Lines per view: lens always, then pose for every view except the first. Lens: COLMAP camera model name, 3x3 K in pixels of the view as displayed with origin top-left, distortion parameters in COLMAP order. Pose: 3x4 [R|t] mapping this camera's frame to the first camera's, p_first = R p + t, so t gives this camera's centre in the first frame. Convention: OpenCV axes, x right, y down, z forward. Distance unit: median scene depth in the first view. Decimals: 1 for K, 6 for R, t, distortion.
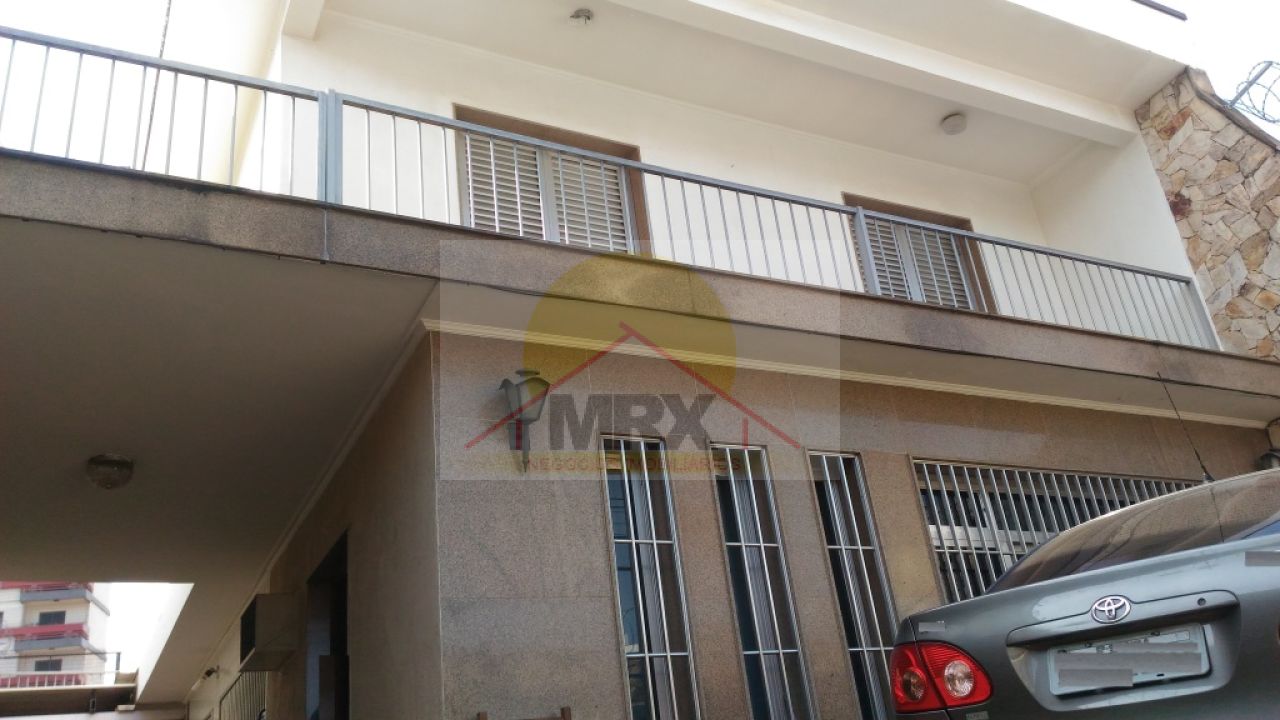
lens RADIAL K [[1076.2, 0, 676.1], [0, 1076.2, 368.7], [0, 0, 1]] dist [0.138030, -0.280313]
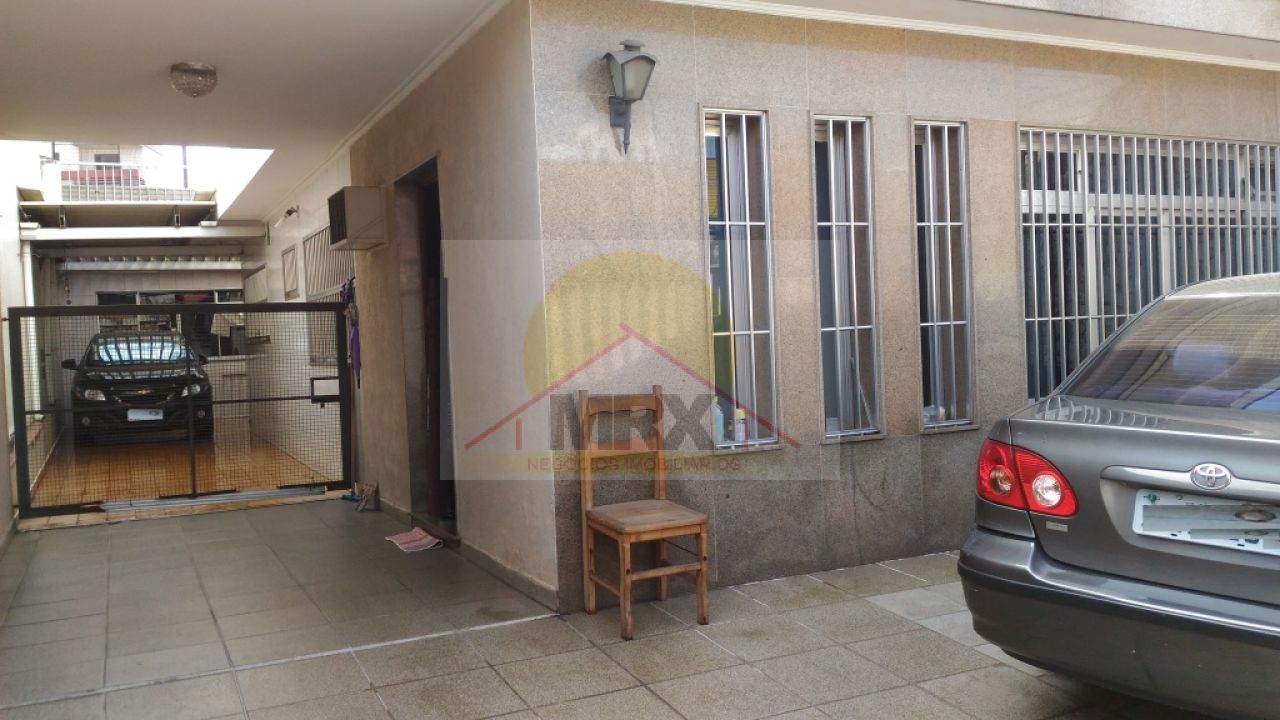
lens RADIAL K [[1076.2, 0, 676.1], [0, 1076.2, 368.7], [0, 0, 1]] dist [0.138030, -0.280313]
pose [[0.995950, 0.088926, -0.013264, -0.057196], [-0.073148, 0.887196, 0.455558, -0.160653], [0.052278, -0.452743, 0.890107, 0.041210]]
